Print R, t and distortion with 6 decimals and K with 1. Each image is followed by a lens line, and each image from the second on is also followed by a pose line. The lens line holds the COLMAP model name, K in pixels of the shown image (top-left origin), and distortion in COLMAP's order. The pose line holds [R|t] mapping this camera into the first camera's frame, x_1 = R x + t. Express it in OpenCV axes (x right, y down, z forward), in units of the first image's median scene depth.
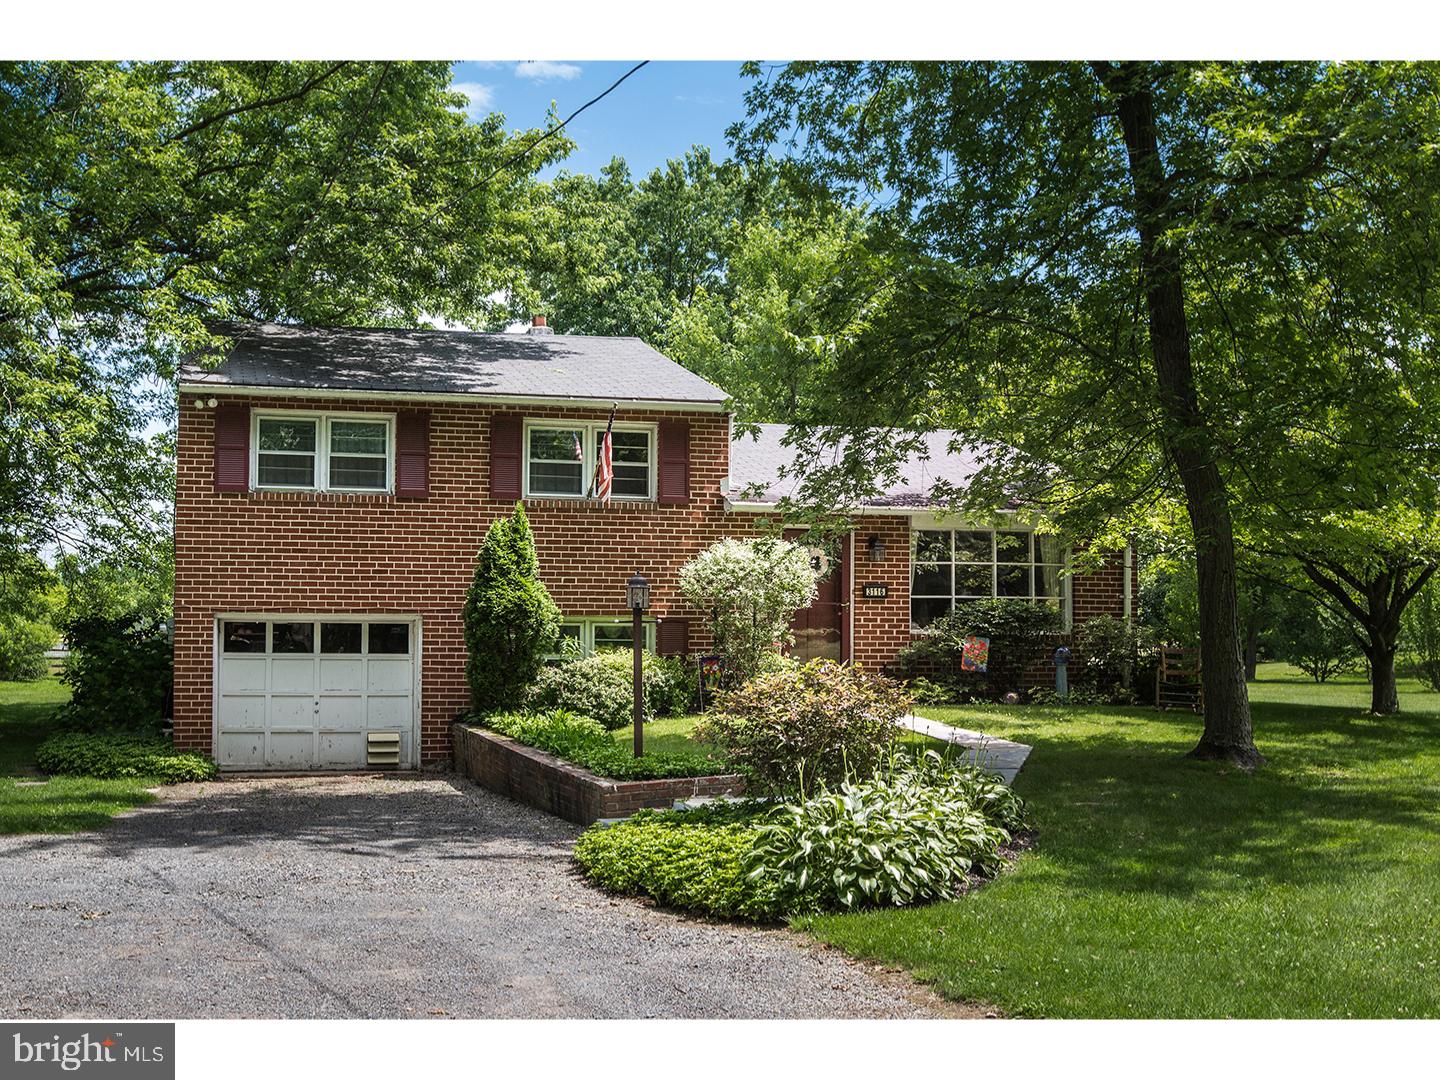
lens RADIAL K [[1415.2, 0, 719.9], [0, 1415.2, 540.9], [0, 0, 1]] dist [0.002863, 0.000000]
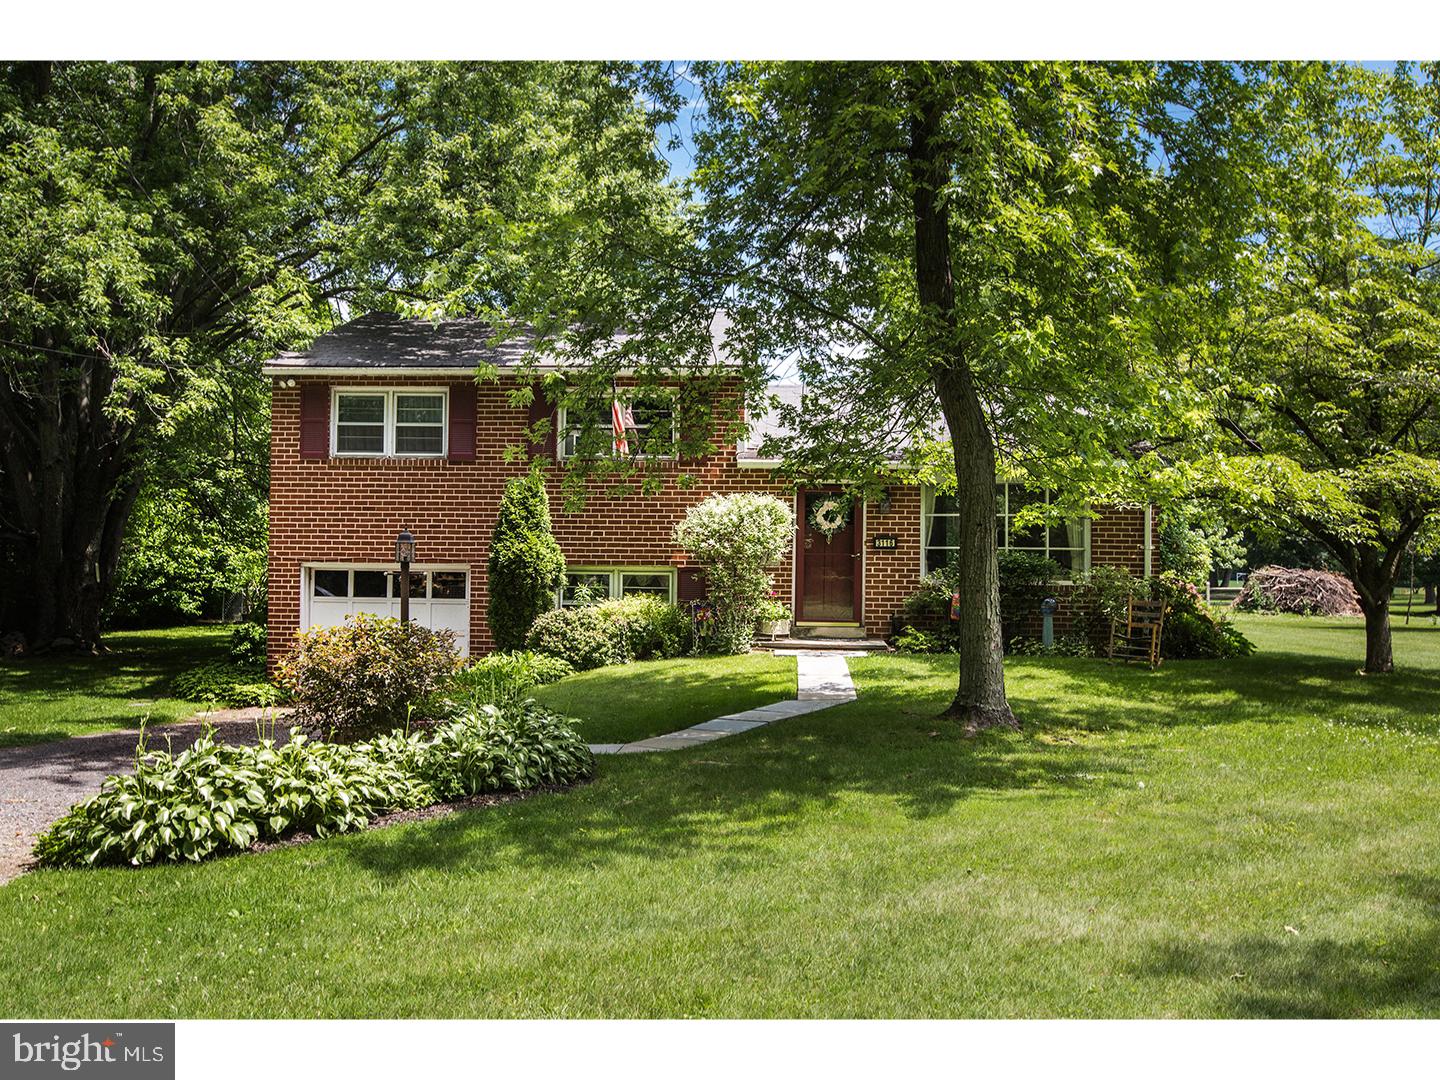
lens RADIAL K [[1246.7, 0, 728.7], [0, 1246.7, 499.1], [0, 0, 1]] dist [-0.009940, 0.006683]
pose [[0.971413, -0.010786, -0.237149, 0.227857], [0.010794, 0.999941, -0.001266, 0.003601], [0.237148, -0.001330, 0.971473, 0.083560]]
